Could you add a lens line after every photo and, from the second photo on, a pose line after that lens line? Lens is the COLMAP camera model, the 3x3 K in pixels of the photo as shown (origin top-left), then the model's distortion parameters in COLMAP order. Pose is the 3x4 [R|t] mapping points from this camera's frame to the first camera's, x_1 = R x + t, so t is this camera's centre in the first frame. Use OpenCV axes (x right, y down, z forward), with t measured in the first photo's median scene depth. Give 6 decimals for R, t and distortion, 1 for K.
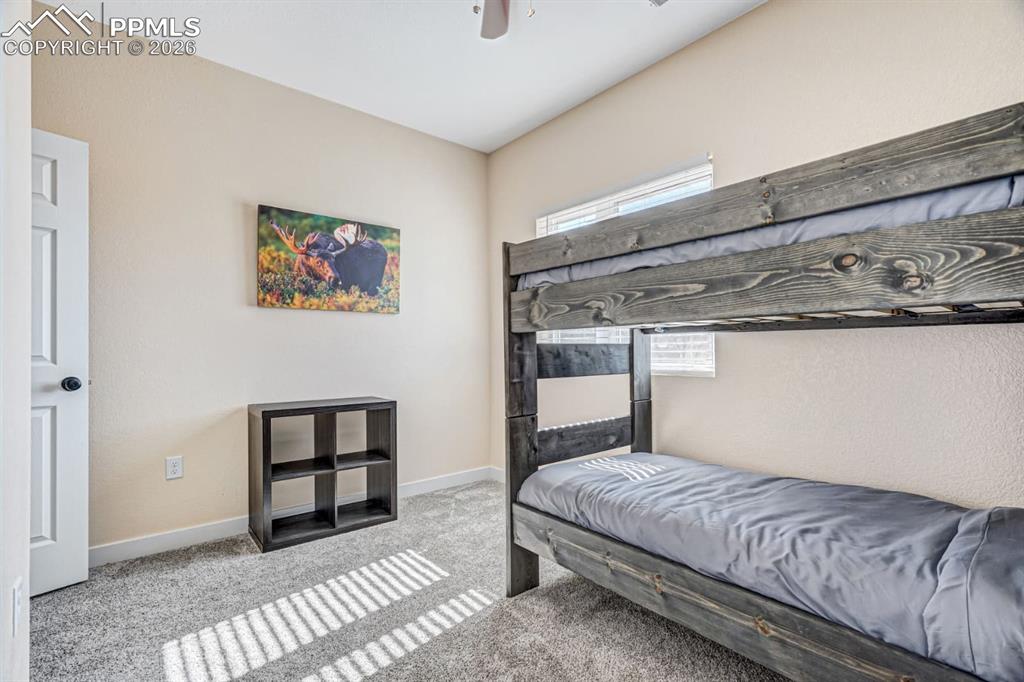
lens RADIAL K [[467.5, 0, 506.3], [0, 467.5, 350.1], [0, 0, 1]] dist [-0.003831, -0.000207]
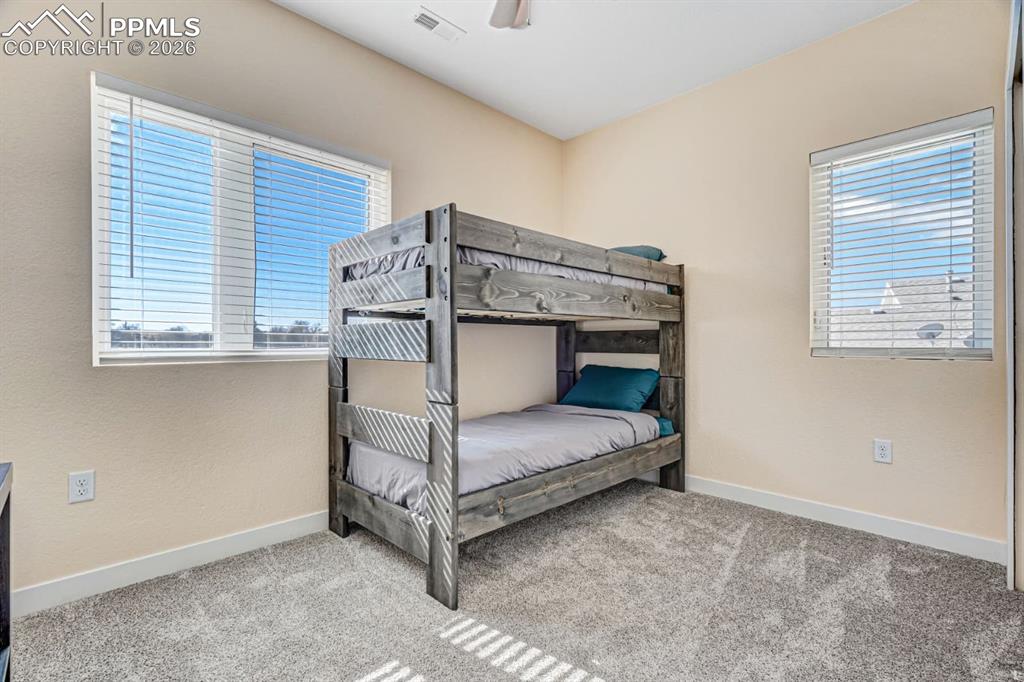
lens RADIAL K [[467.5, 0, 506.6], [0, 467.5, 338.7], [0, 0, 1]] dist [-0.003831, -0.000207]
pose [[-0.096582, 0.012992, 0.995240, -1.021546], [-0.005973, 0.999889, -0.013632, 0.036681], [-0.995307, -0.007261, -0.096494, 1.150080]]
